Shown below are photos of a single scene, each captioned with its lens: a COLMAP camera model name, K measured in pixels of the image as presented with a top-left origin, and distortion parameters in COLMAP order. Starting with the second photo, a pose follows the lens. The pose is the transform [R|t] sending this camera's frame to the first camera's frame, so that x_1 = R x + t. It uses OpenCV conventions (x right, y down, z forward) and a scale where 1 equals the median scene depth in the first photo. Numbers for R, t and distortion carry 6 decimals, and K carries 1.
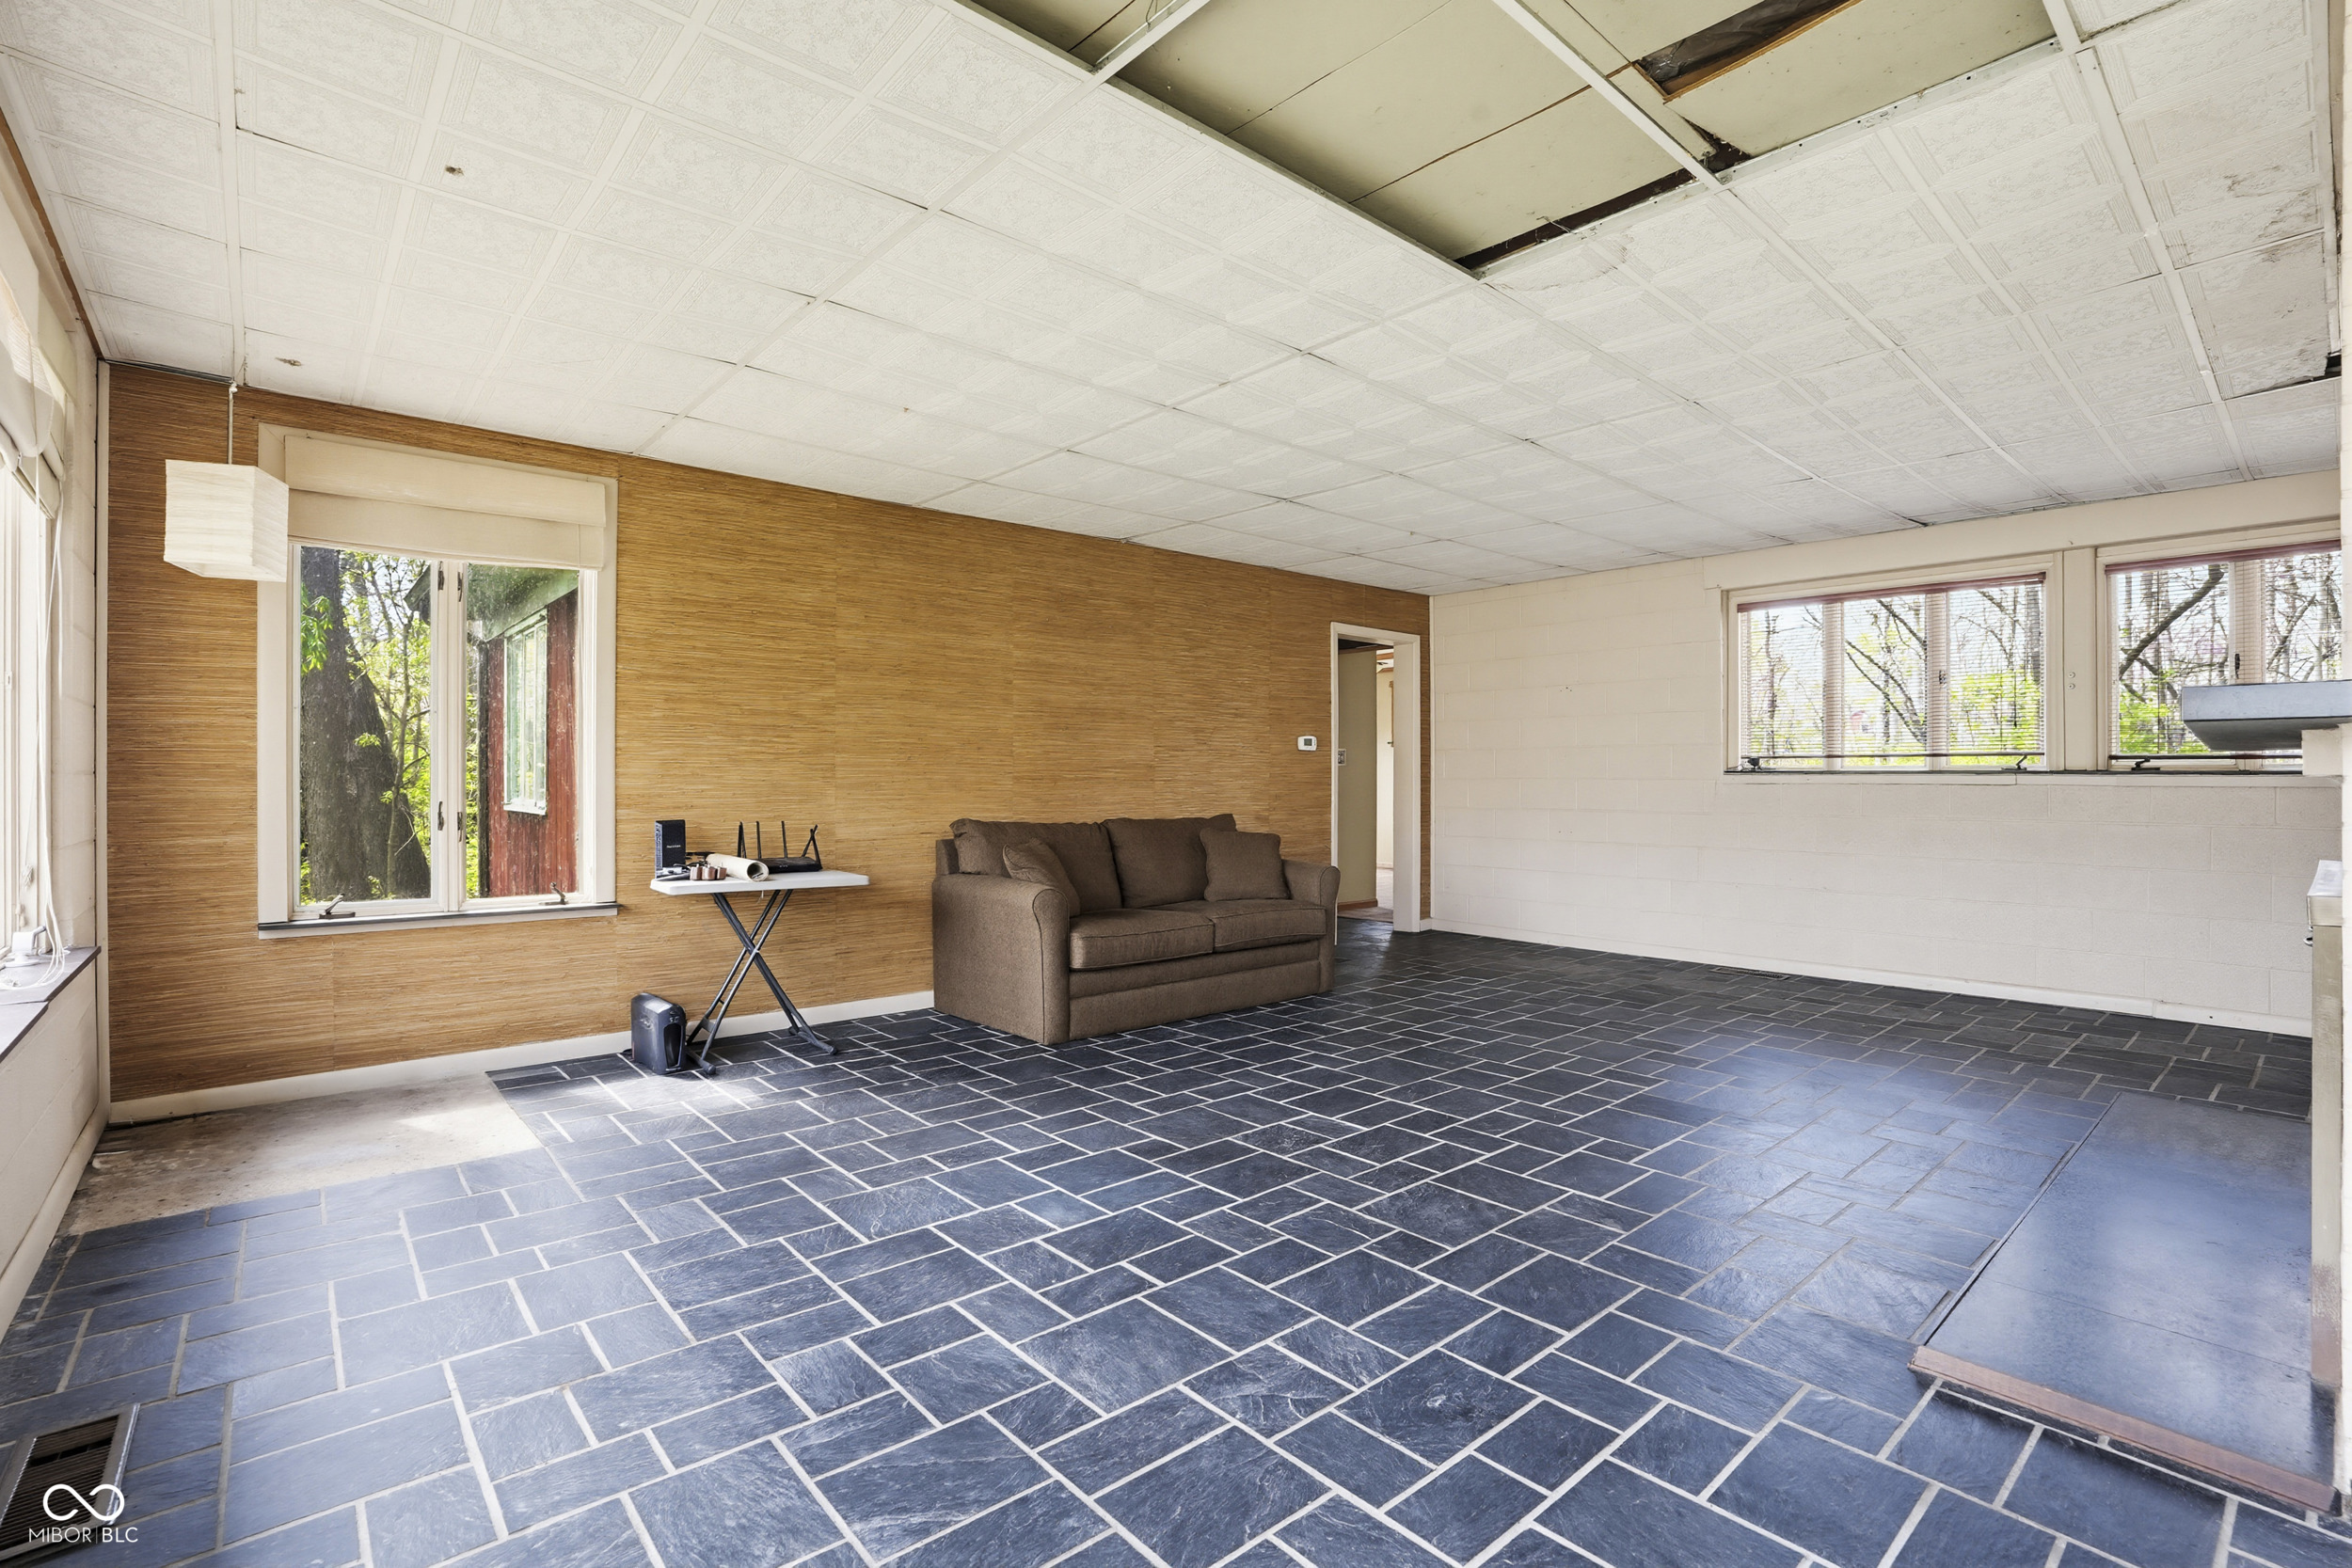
lens RADIAL K [[1086.5, 0, 1176.0], [0, 1086.5, 784.0], [0, 0, 1]] dist [-0.068357, 0.021958]
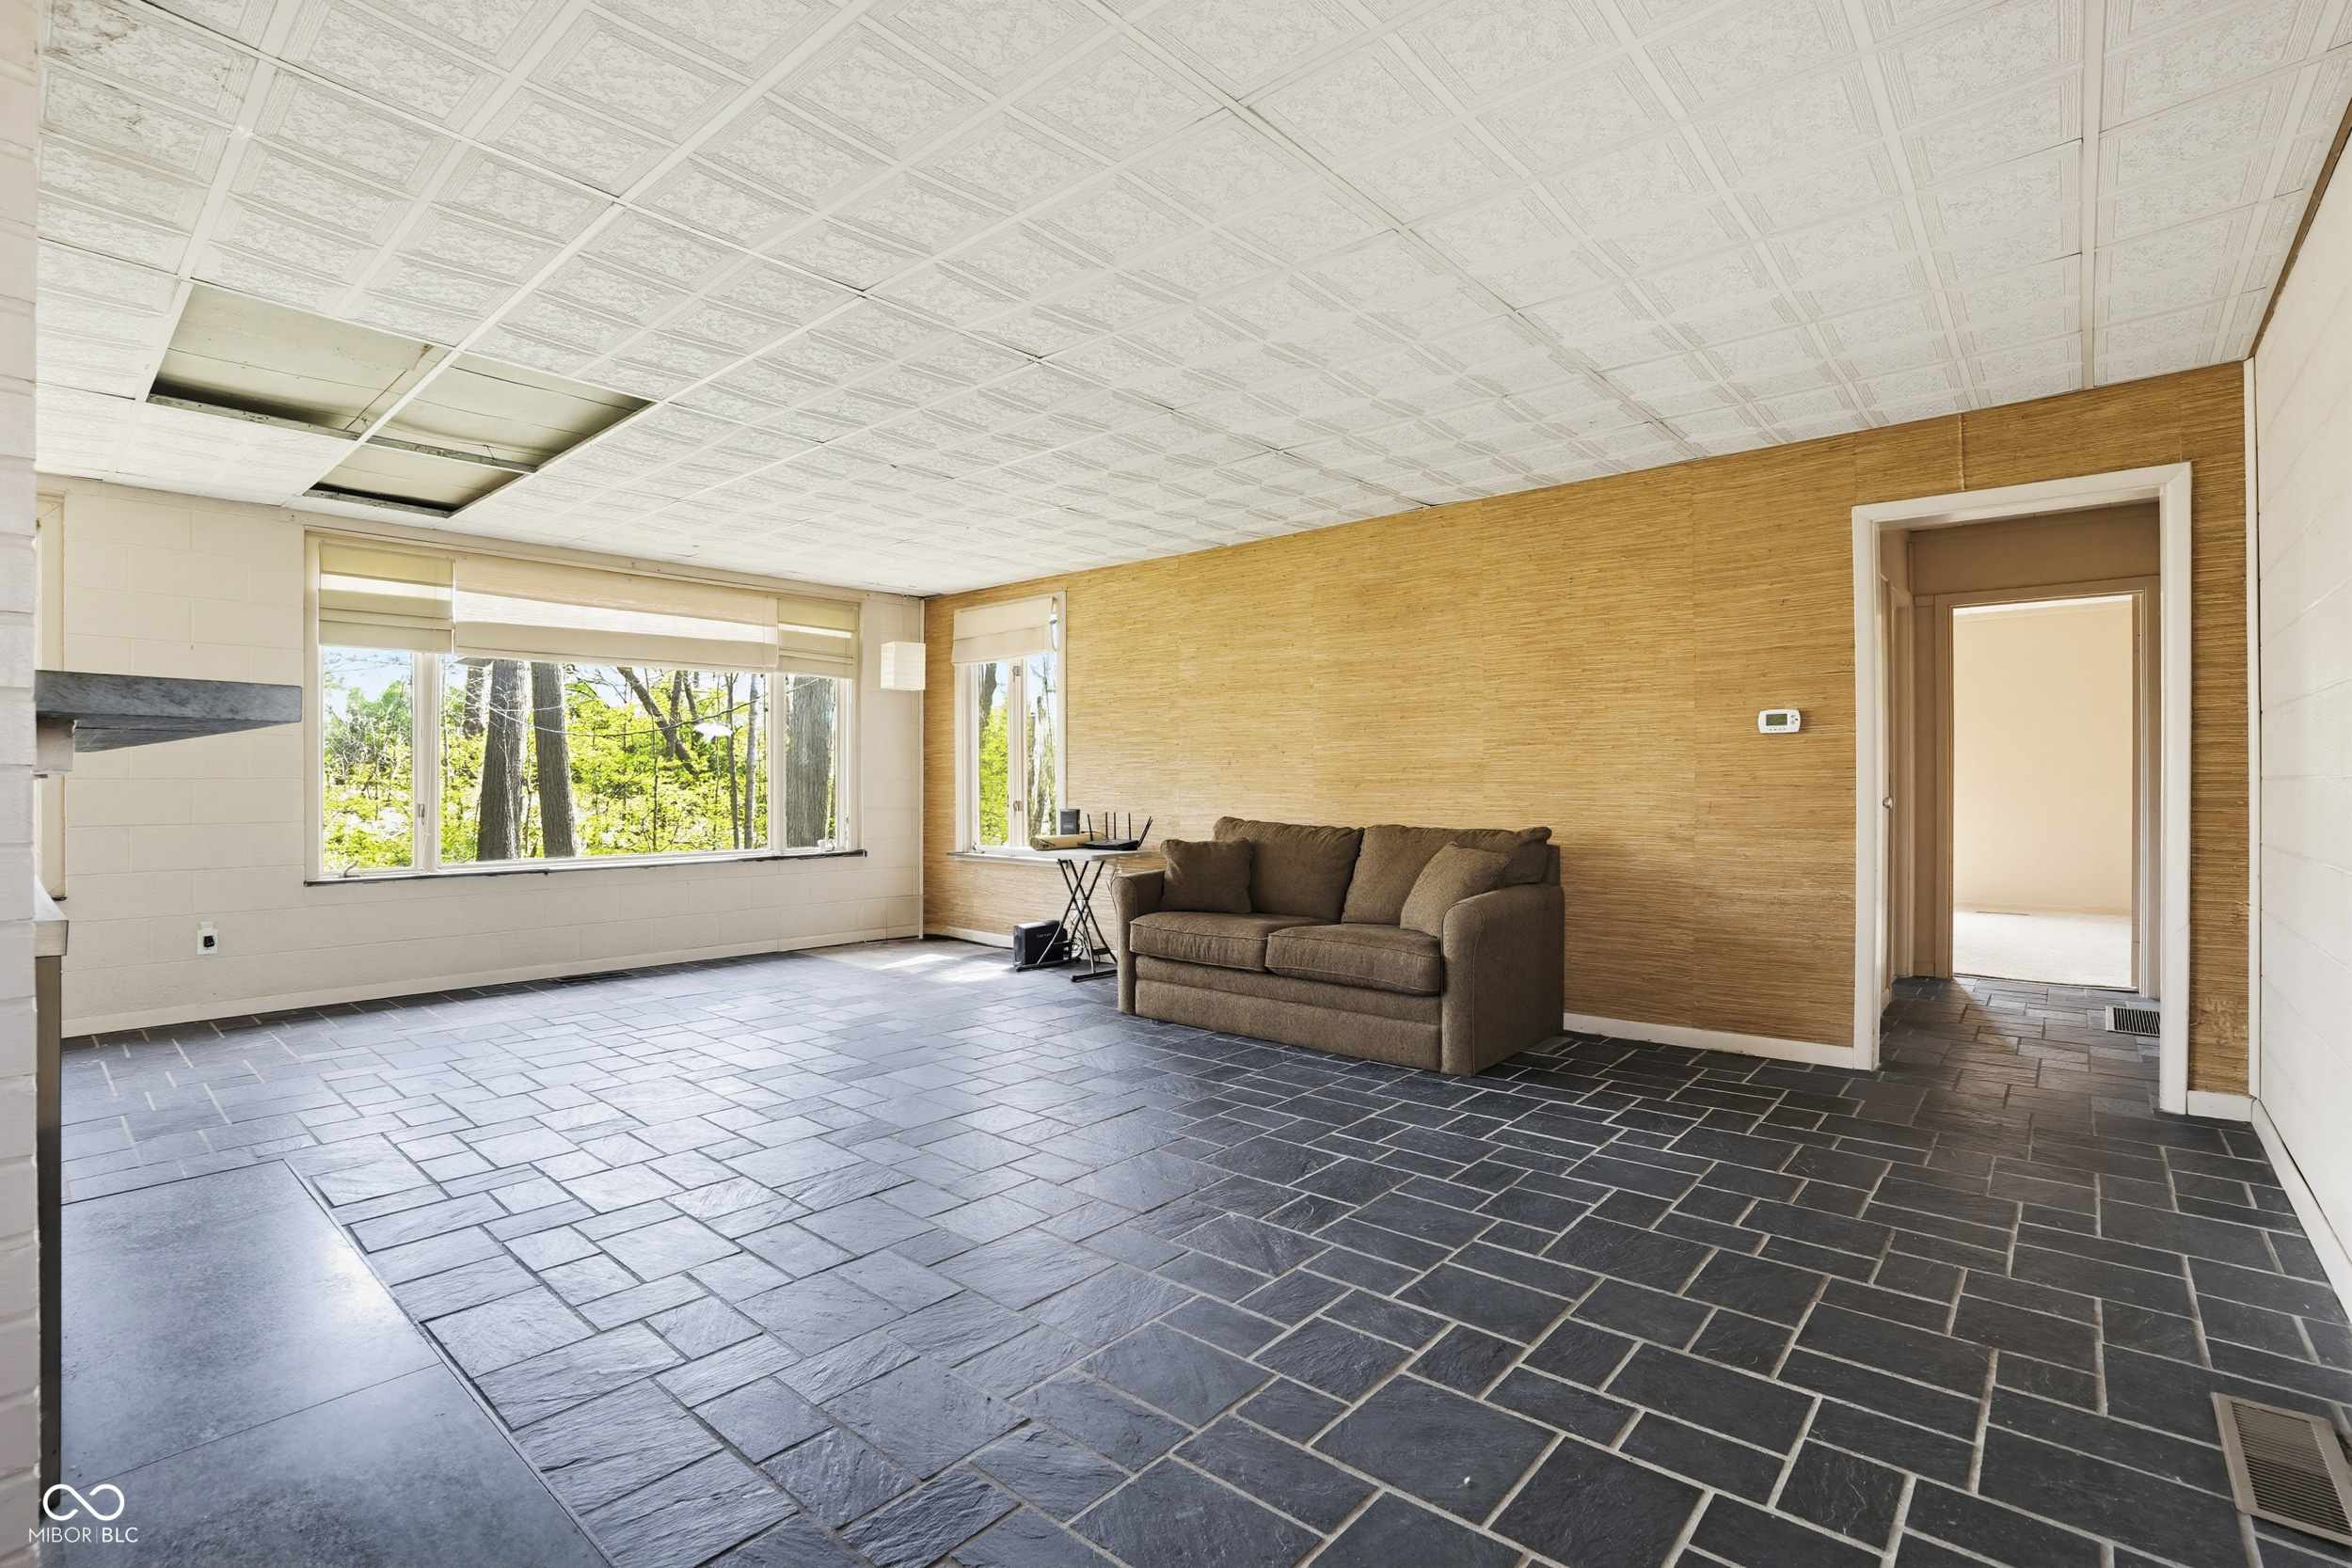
lens RADIAL K [[1086.5, 0, 1176.0], [0, 1086.5, 784.0], [0, 0, 1]] dist [-0.068357, 0.021958]
pose [[0.136985, 0.004339, -0.990564, 0.845831], [0.001460, 0.999988, 0.004582, -0.006754], [0.990572, -0.002074, 0.136977, 0.734472]]
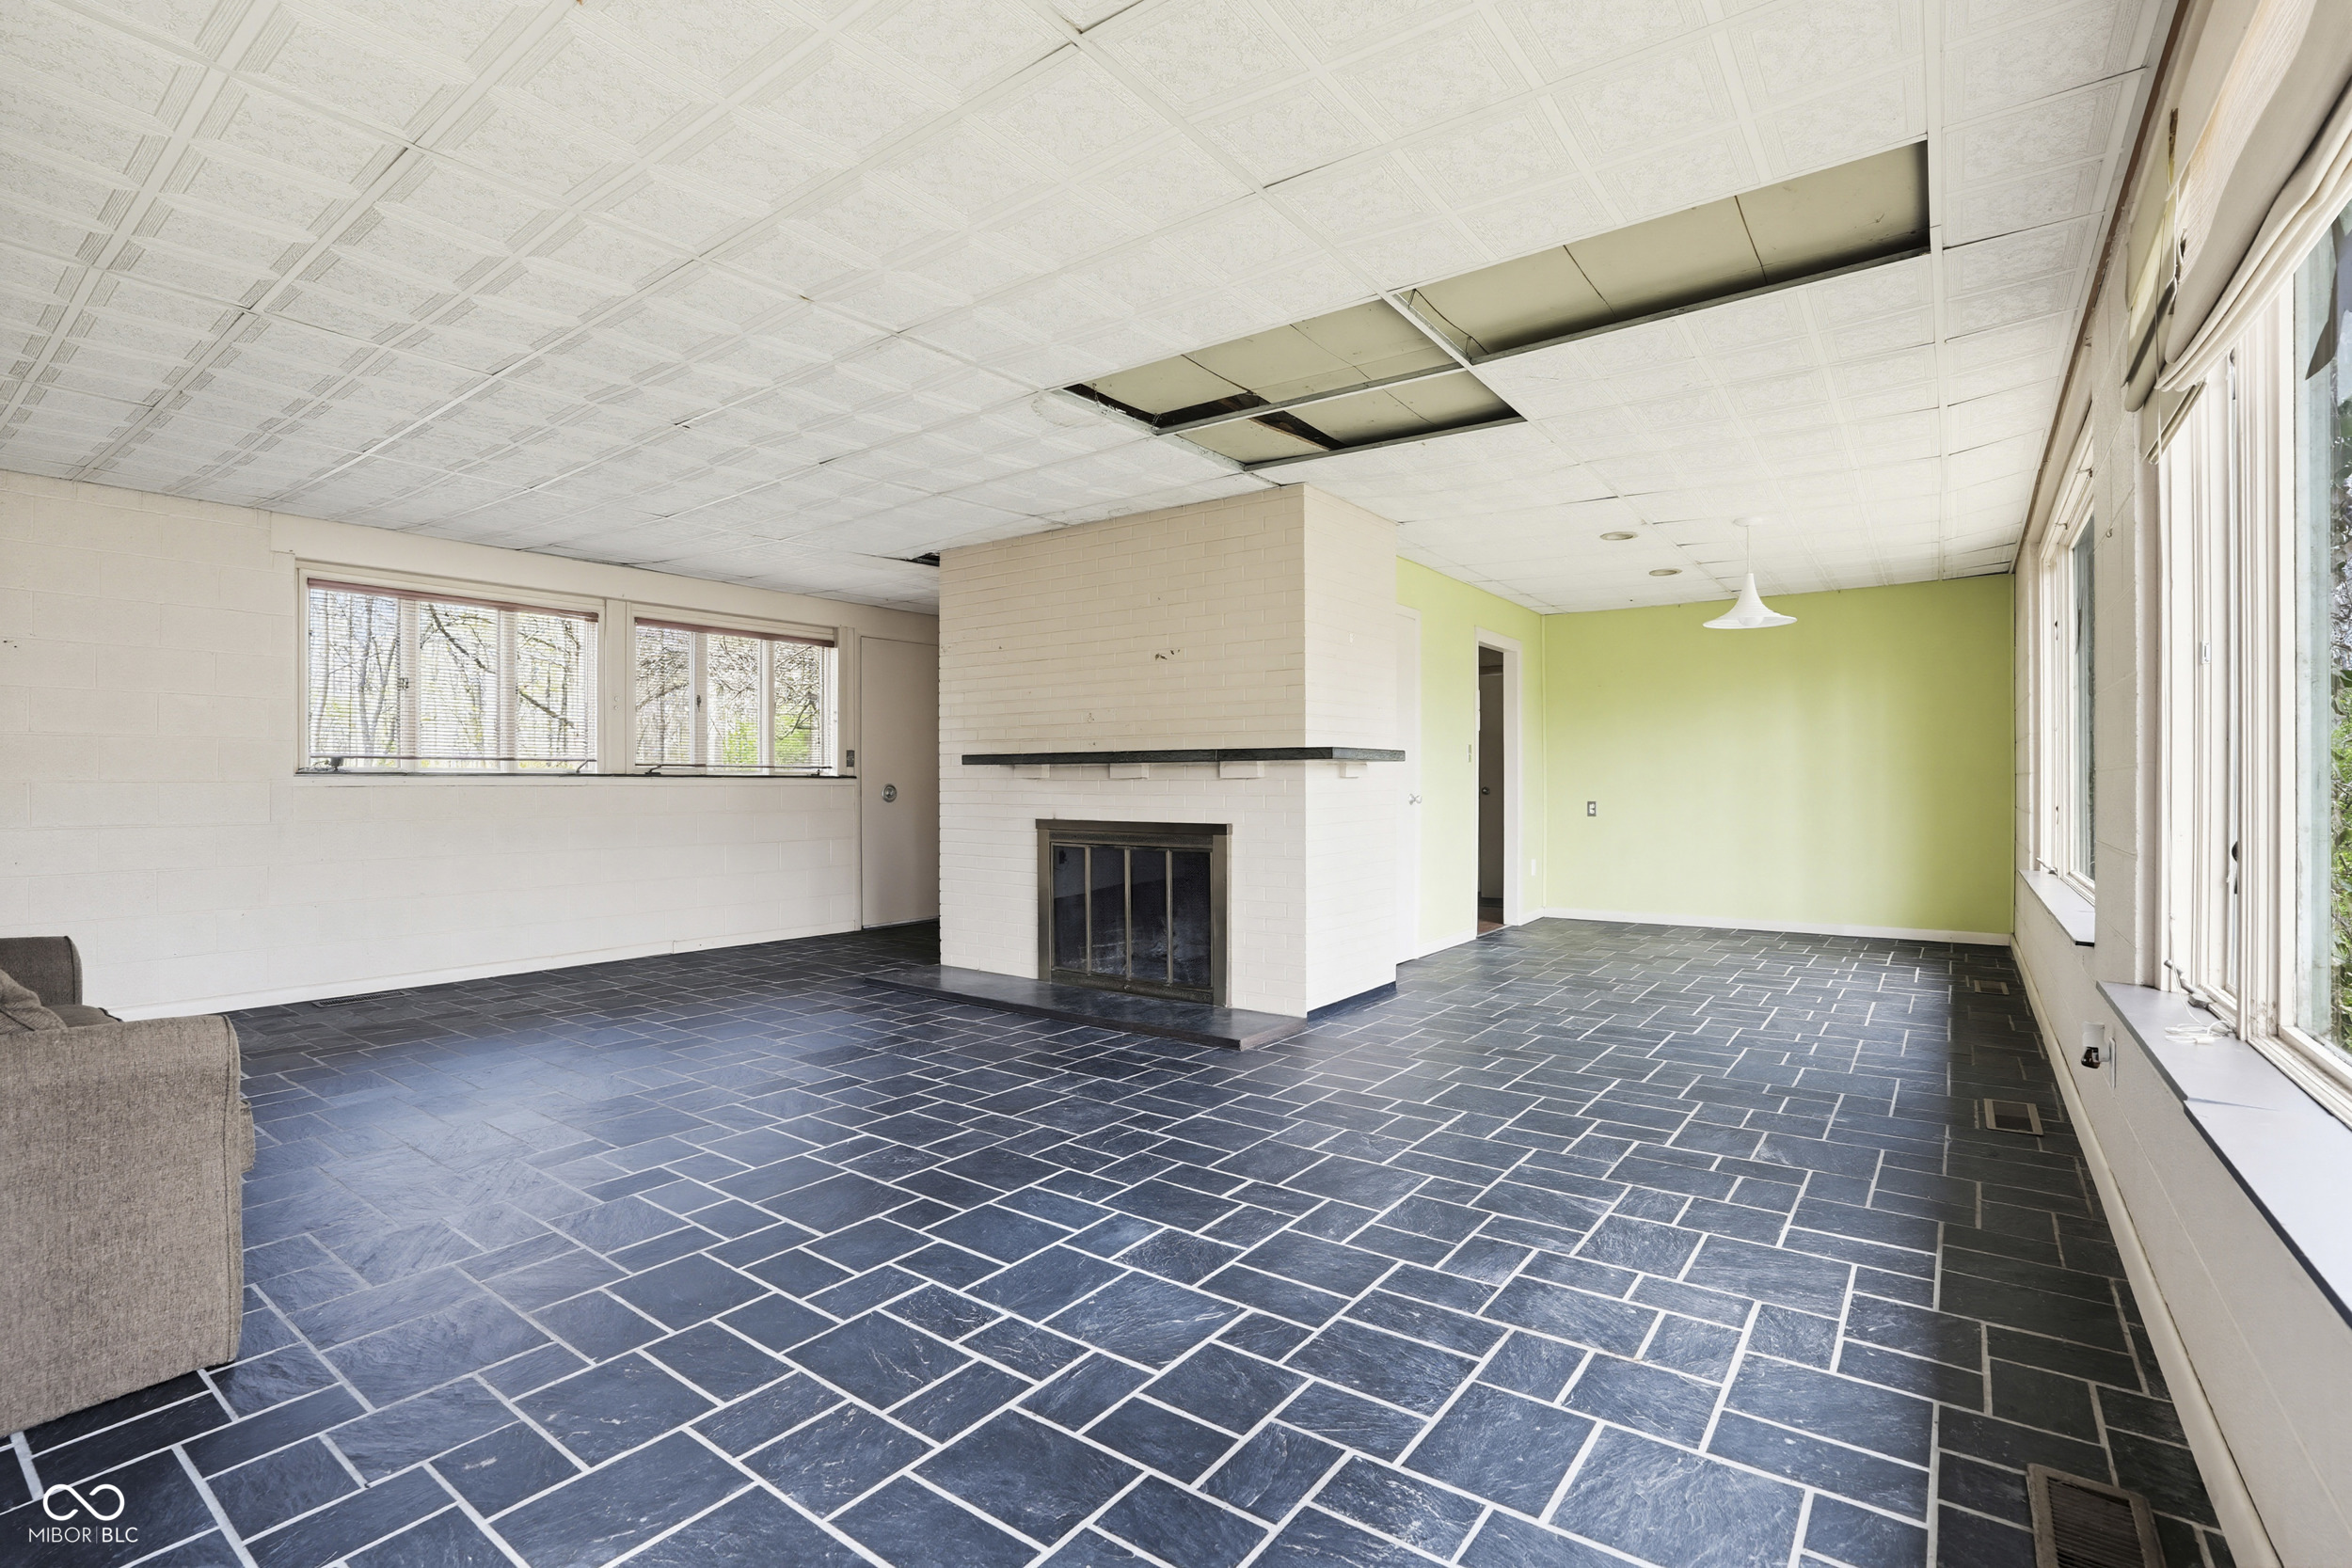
lens RADIAL K [[1056.6, 0, 1212.2], [0, 1056.6, 784.8], [0, 0, 1]] dist [-0.069482, 0.020736]
pose [[-0.230411, -0.000974, 0.973093, -5.176653], [0.005799, 0.999980, 0.002375, 0.007877], [-0.973076, 0.006190, -0.230401, 5.754114]]
